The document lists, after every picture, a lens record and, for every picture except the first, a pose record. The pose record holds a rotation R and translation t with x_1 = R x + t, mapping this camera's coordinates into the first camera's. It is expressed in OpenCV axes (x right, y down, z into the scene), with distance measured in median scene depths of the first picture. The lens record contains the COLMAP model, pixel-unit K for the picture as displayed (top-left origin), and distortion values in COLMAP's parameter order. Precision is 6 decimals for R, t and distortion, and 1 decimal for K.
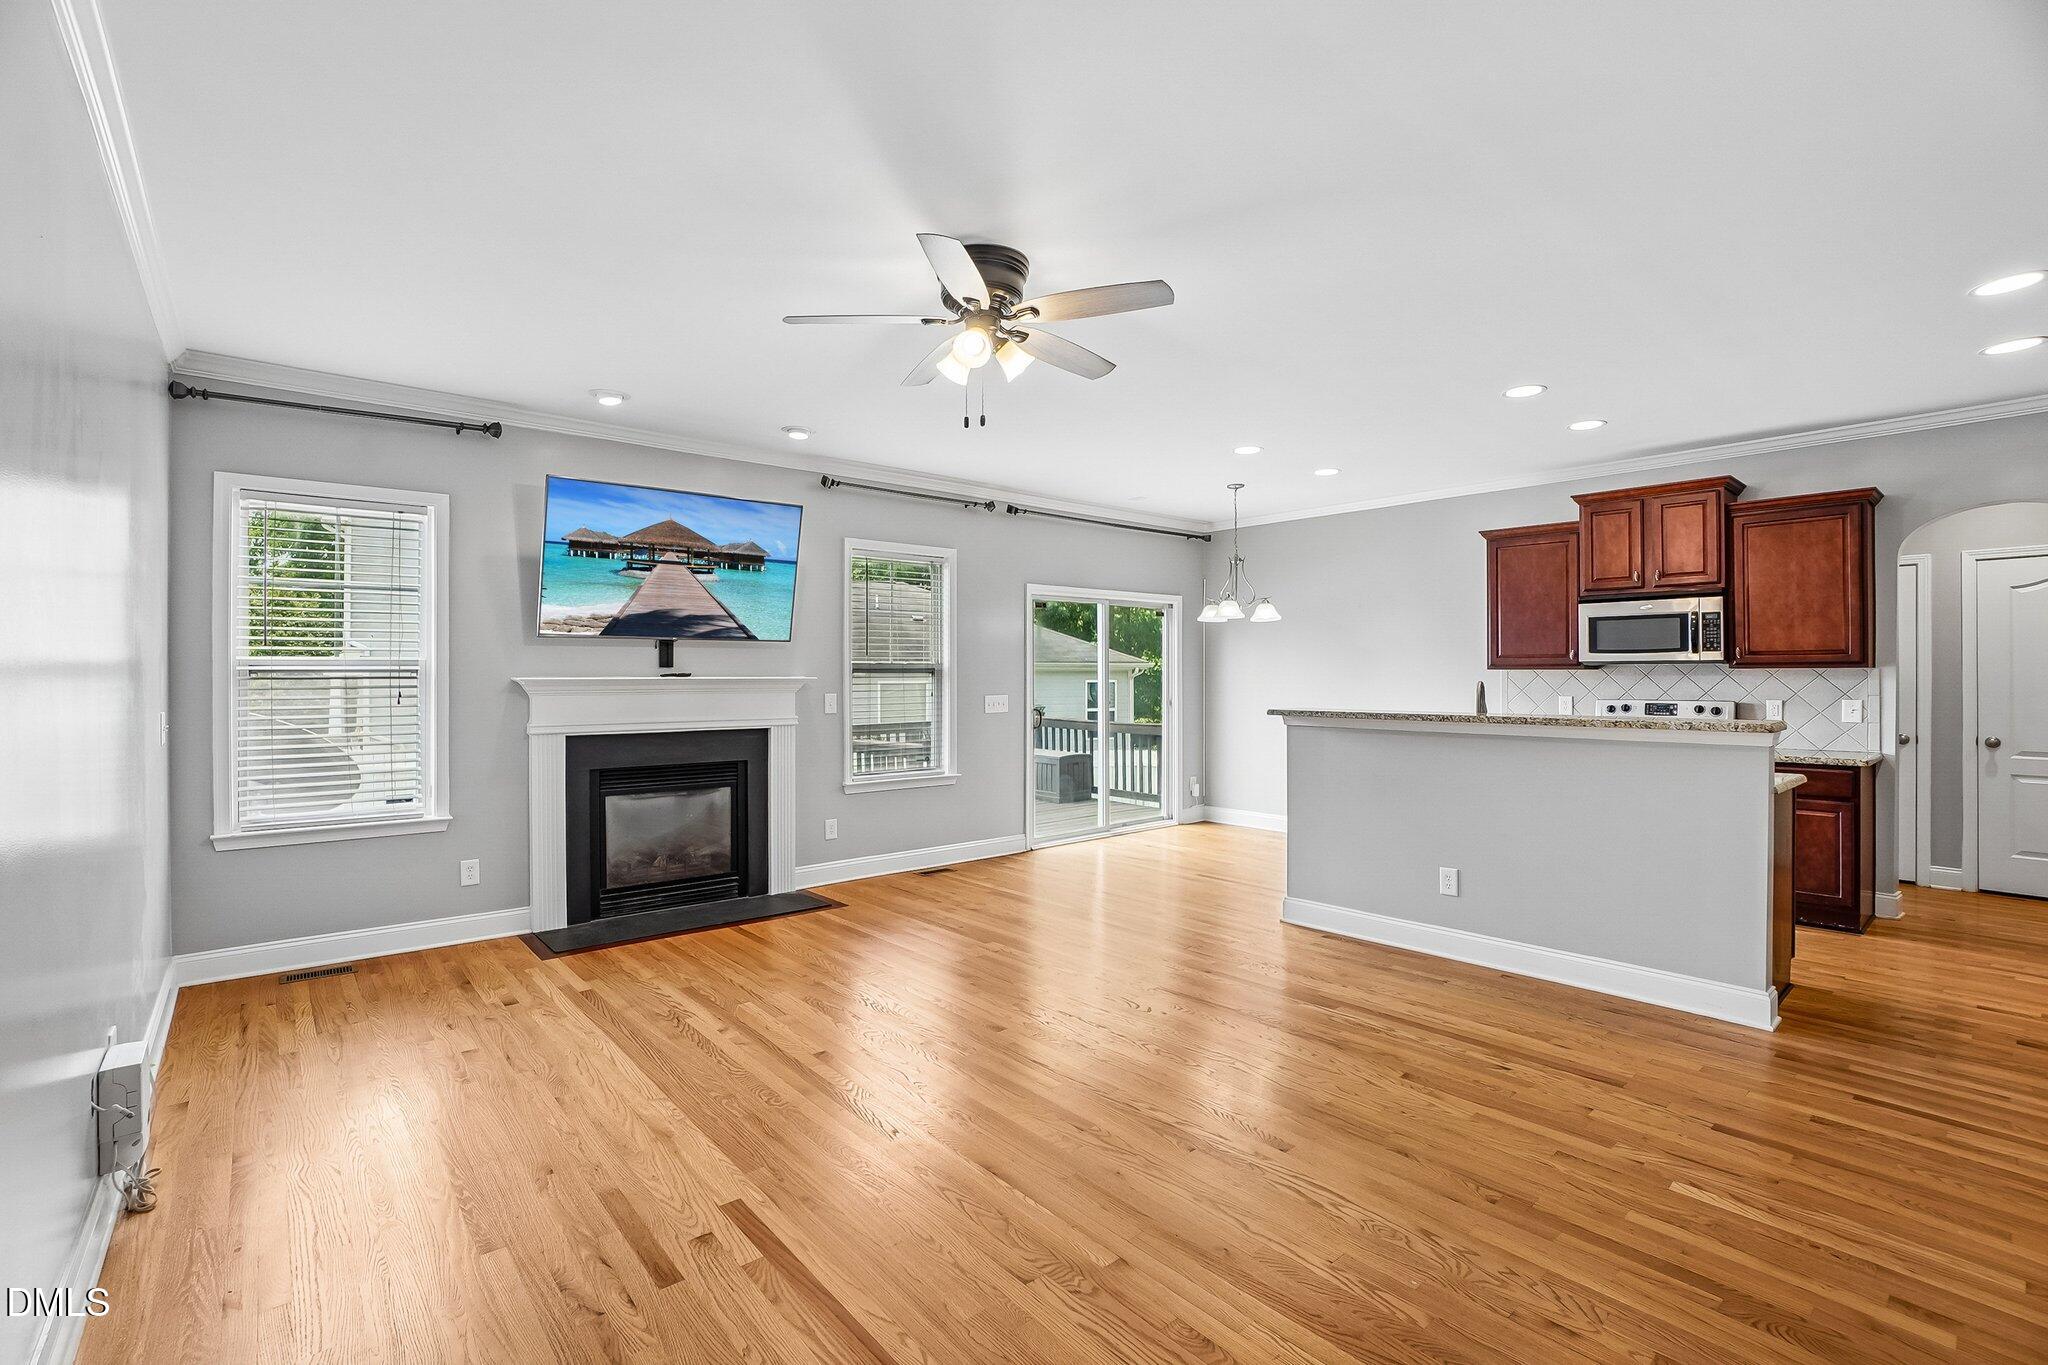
lens RADIAL K [[917.8, 0, 1001.2], [0, 917.8, 685.7], [0, 0, 1]] dist [-0.061096, 0.022553]
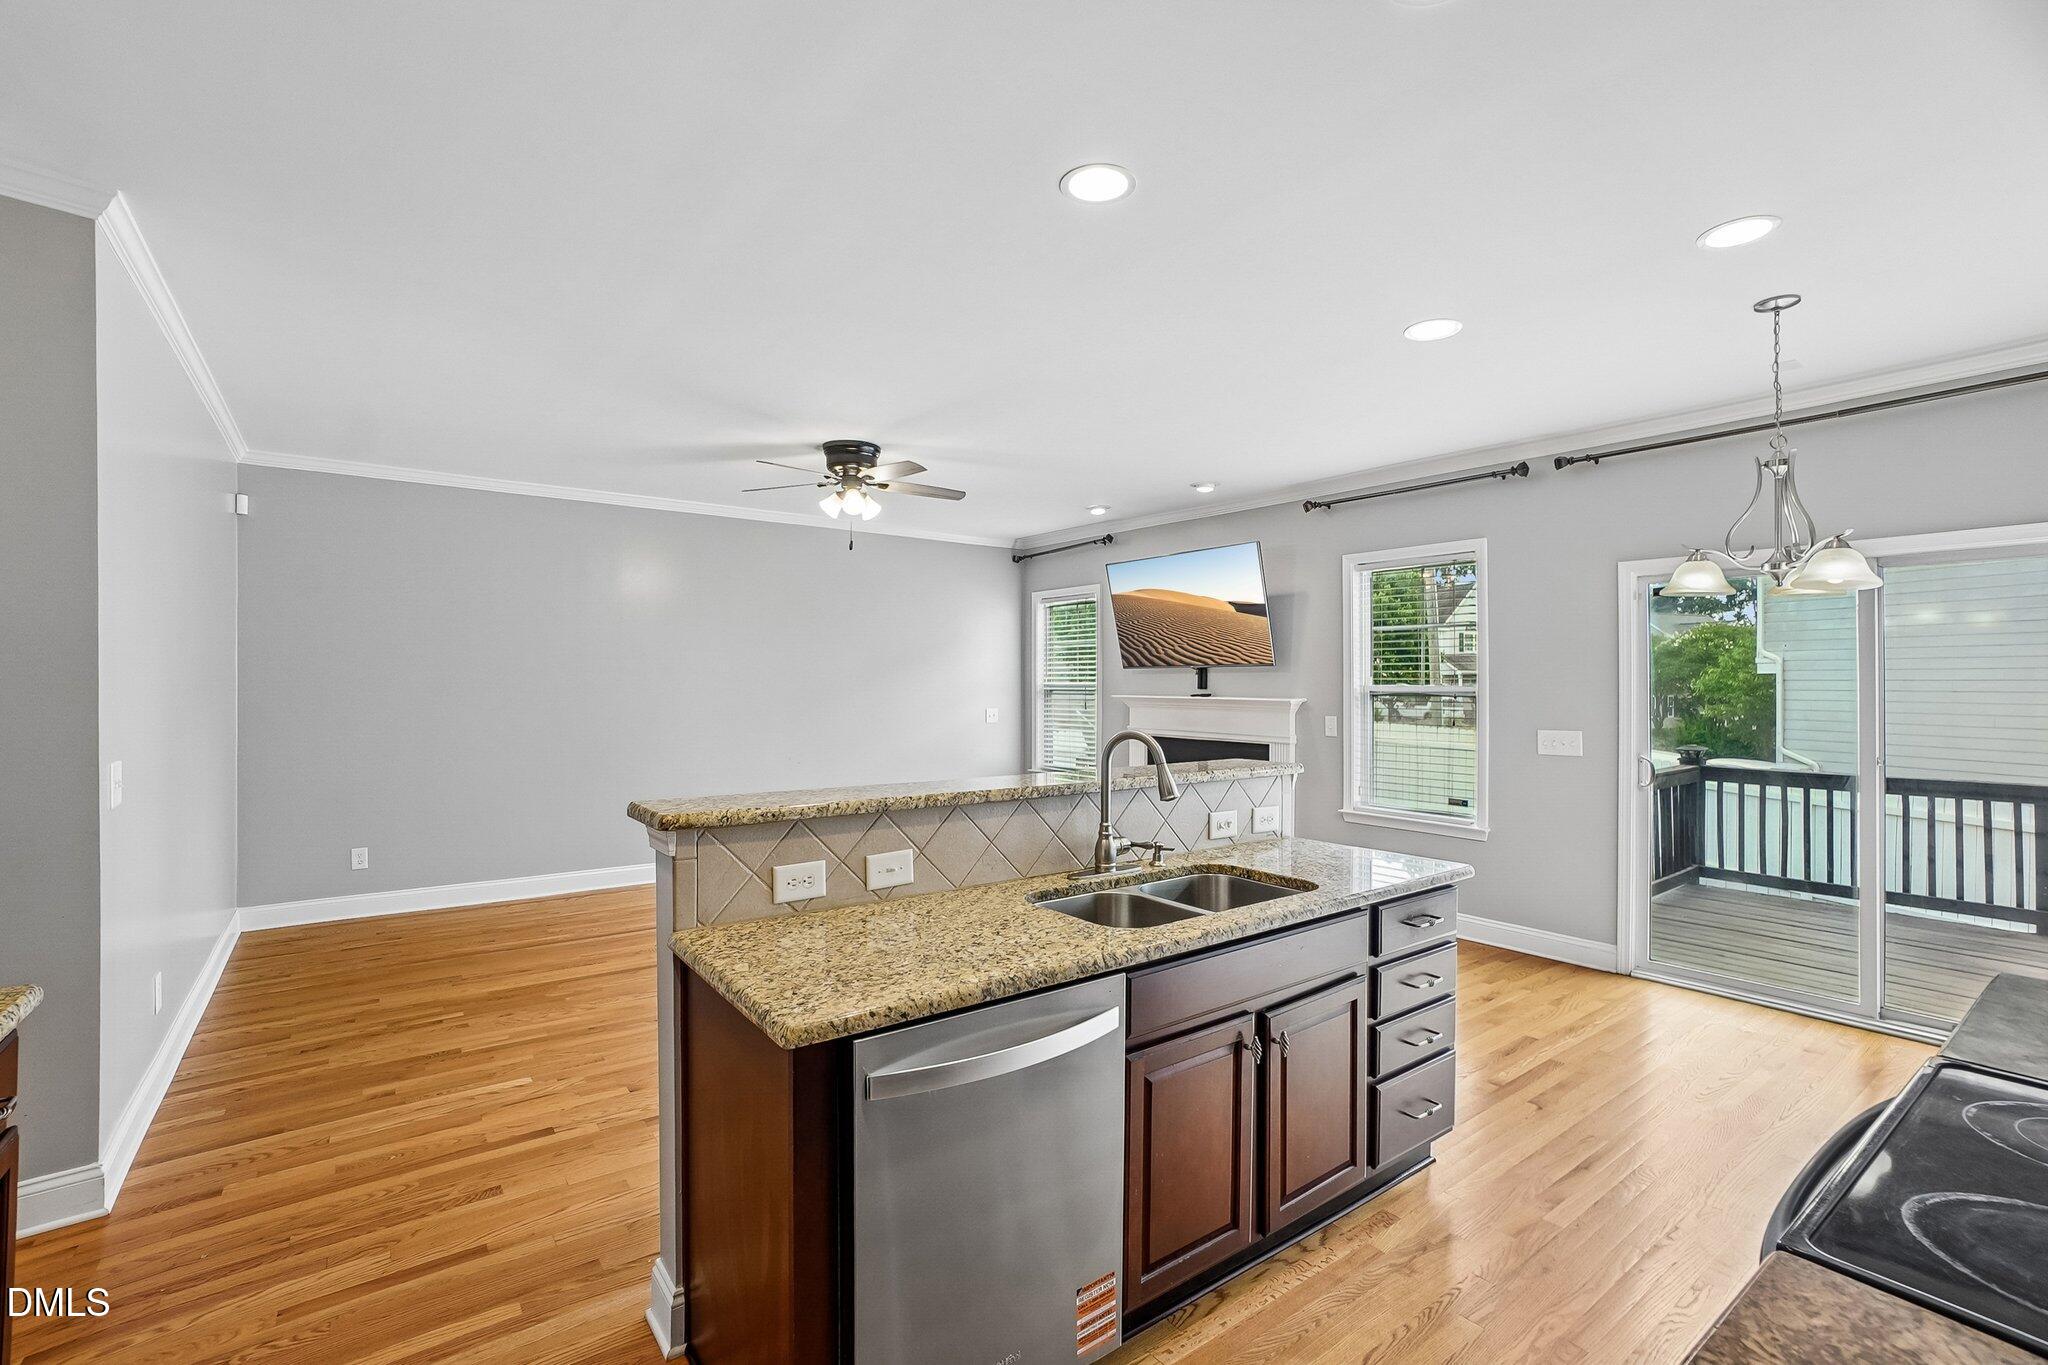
lens RADIAL K [[917.8, 0, 1001.2], [0, 917.8, 685.7], [0, 0, 1]] dist [-0.061096, 0.022553]
pose [[-0.081009, 0.007261, -0.996687, 0.948044], [-0.013653, 0.999872, 0.008394, -0.031942], [0.996620, 0.014288, -0.080899, 0.833301]]
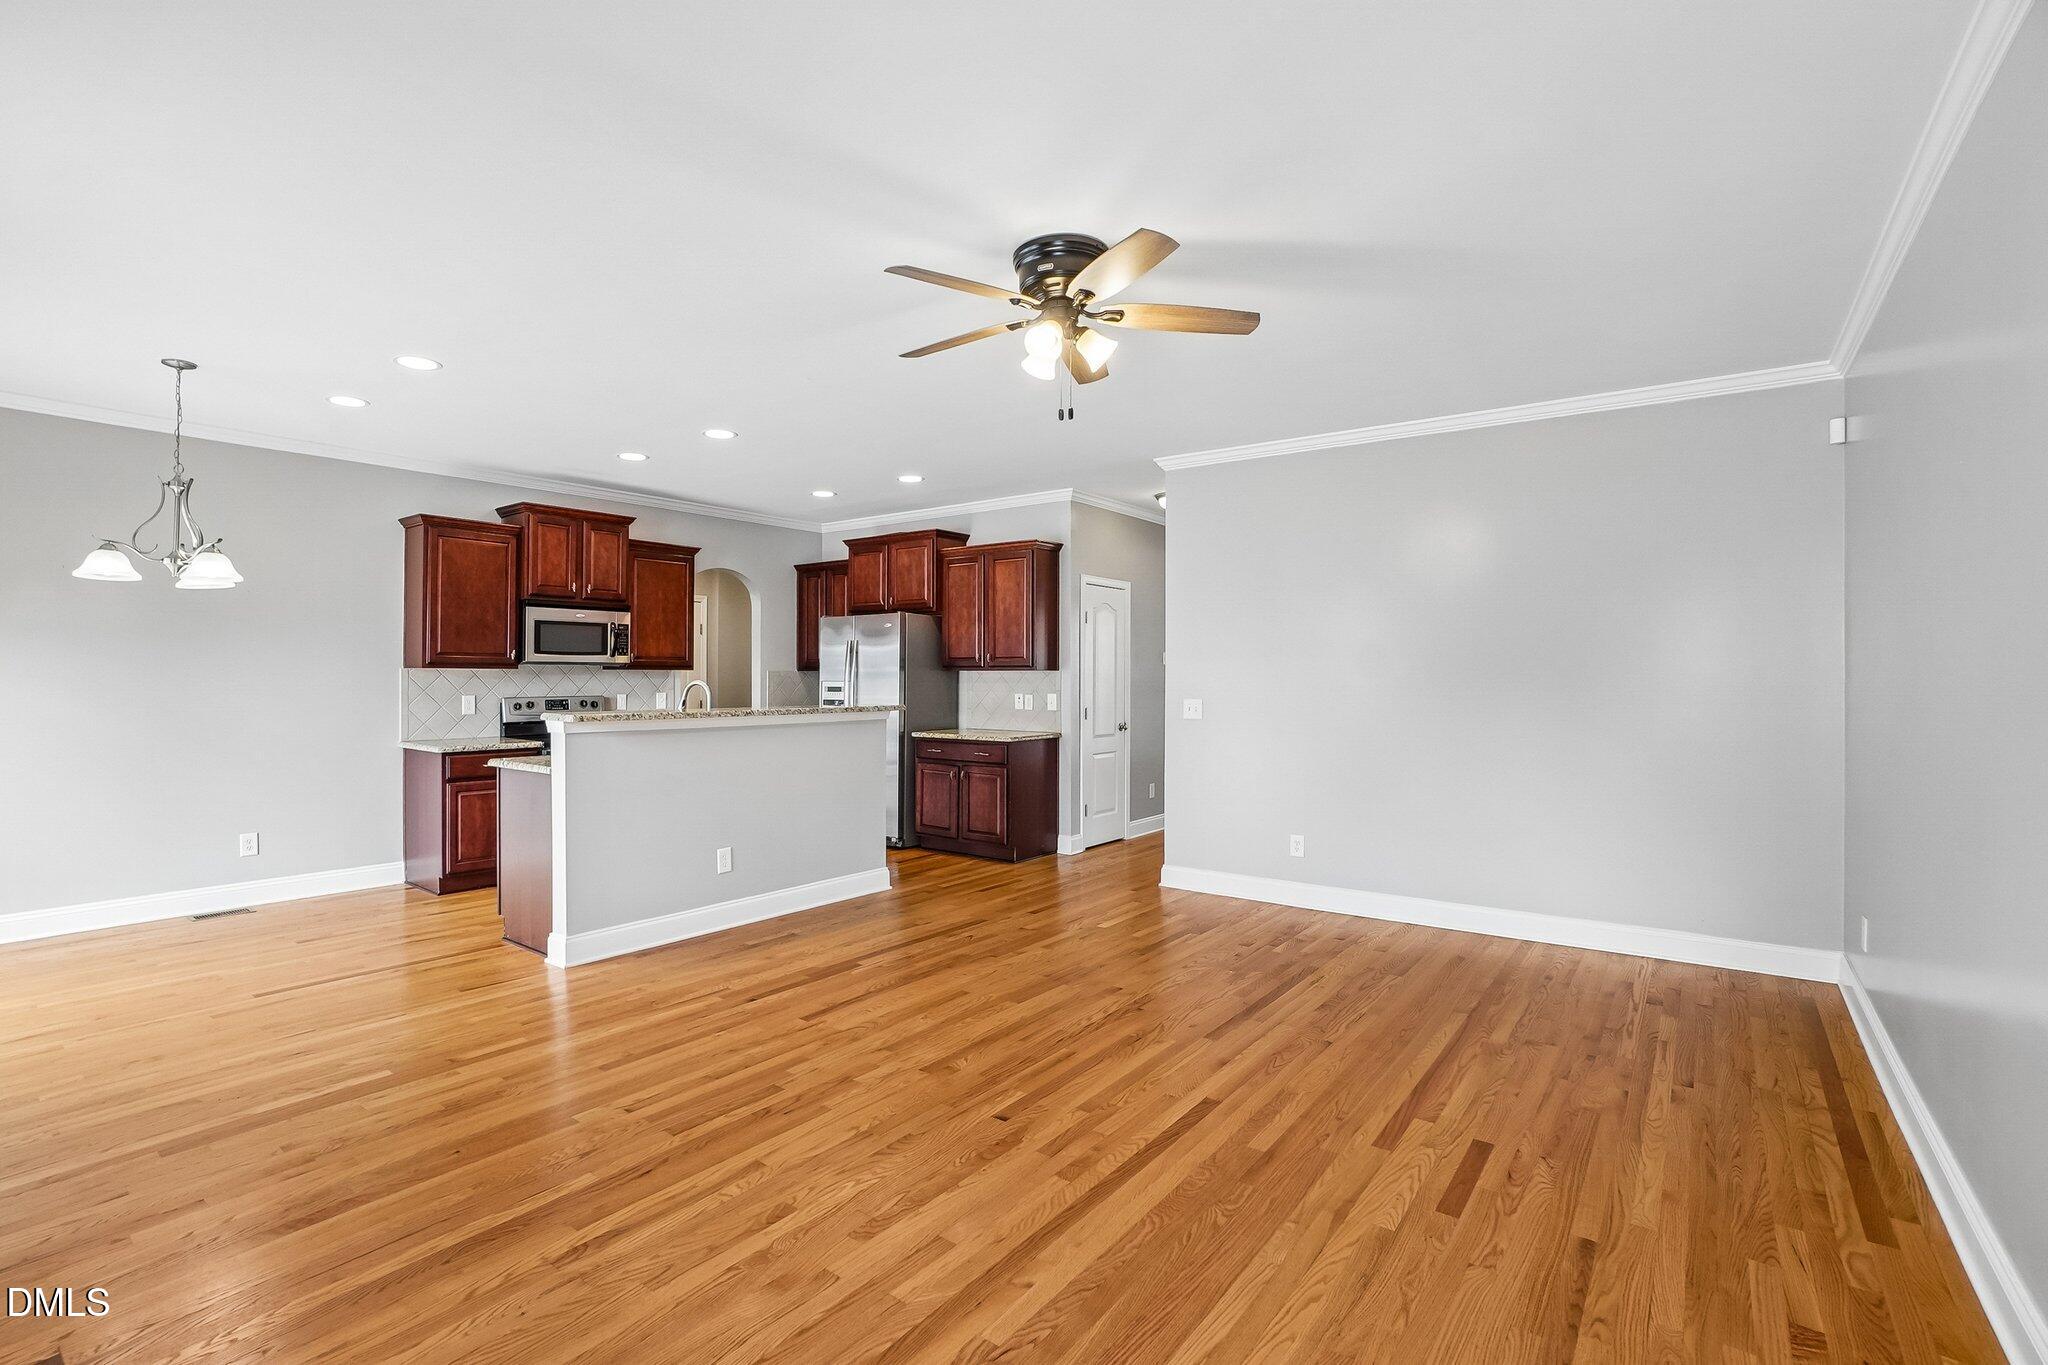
lens RADIAL K [[946.9, 0, 1003.5], [0, 946.9, 673.6], [0, 0, 1]] dist [-0.064681, 0.021127]
pose [[-0.218806, 0.004373, 0.975759, -0.595091], [0.007195, 0.999970, -0.002868, -0.006042], [-0.975742, 0.006393, -0.218830, 0.767701]]
